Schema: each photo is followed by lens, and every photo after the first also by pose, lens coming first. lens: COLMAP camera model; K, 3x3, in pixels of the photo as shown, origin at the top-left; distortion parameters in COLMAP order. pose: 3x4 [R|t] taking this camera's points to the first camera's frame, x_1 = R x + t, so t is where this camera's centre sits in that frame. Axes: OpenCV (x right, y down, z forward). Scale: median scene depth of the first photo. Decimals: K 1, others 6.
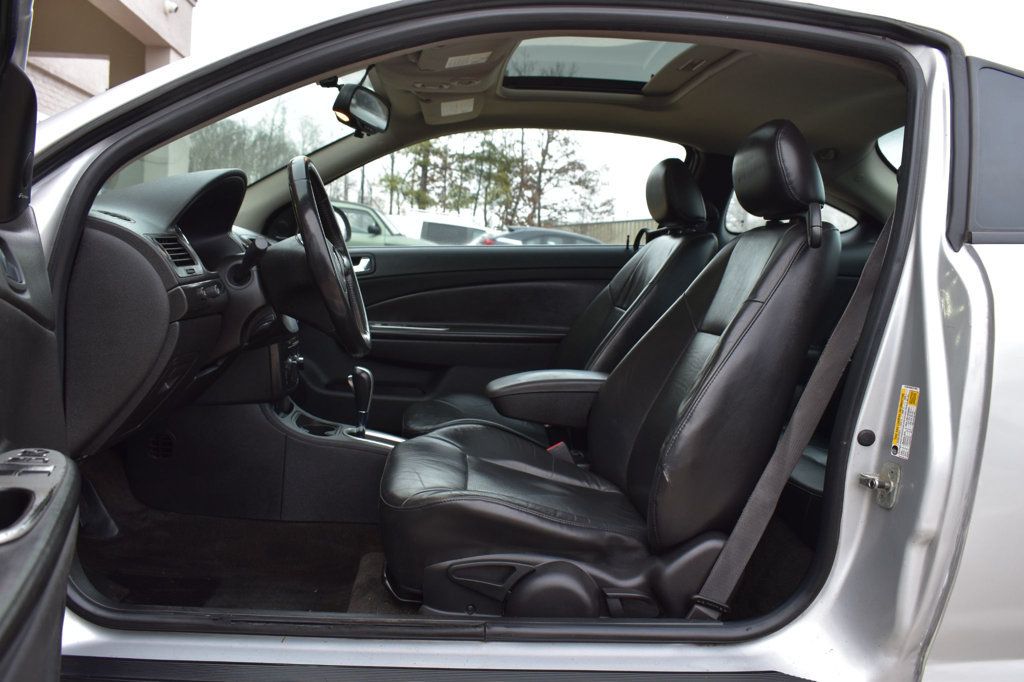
lens RADIAL K [[894.1, 0, 497.2], [0, 894.1, 344.2], [0, 0, 1]] dist [-0.068848, -0.000820]
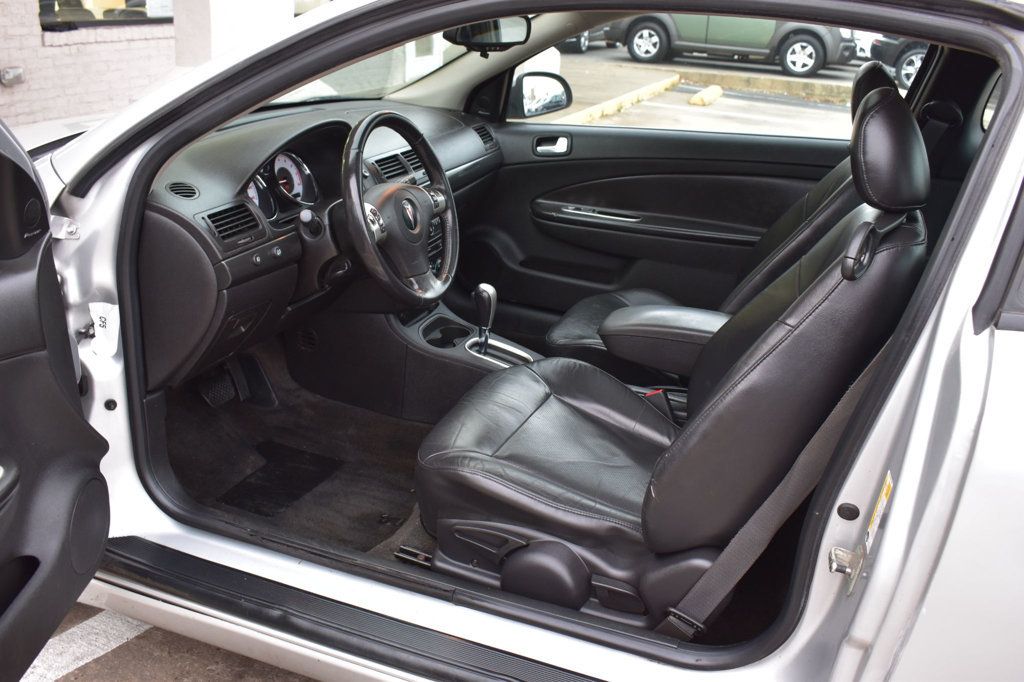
lens RADIAL K [[949.6, 0, 512.0], [0, 949.6, 341.0], [0, 0, 1]] dist [-0.053417, -0.008276]
pose [[0.902424, 0.153732, -0.402490, 0.440781], [-0.042961, 0.961628, 0.270973, -0.284163], [0.428702, -0.227241, 0.874400, 0.060467]]
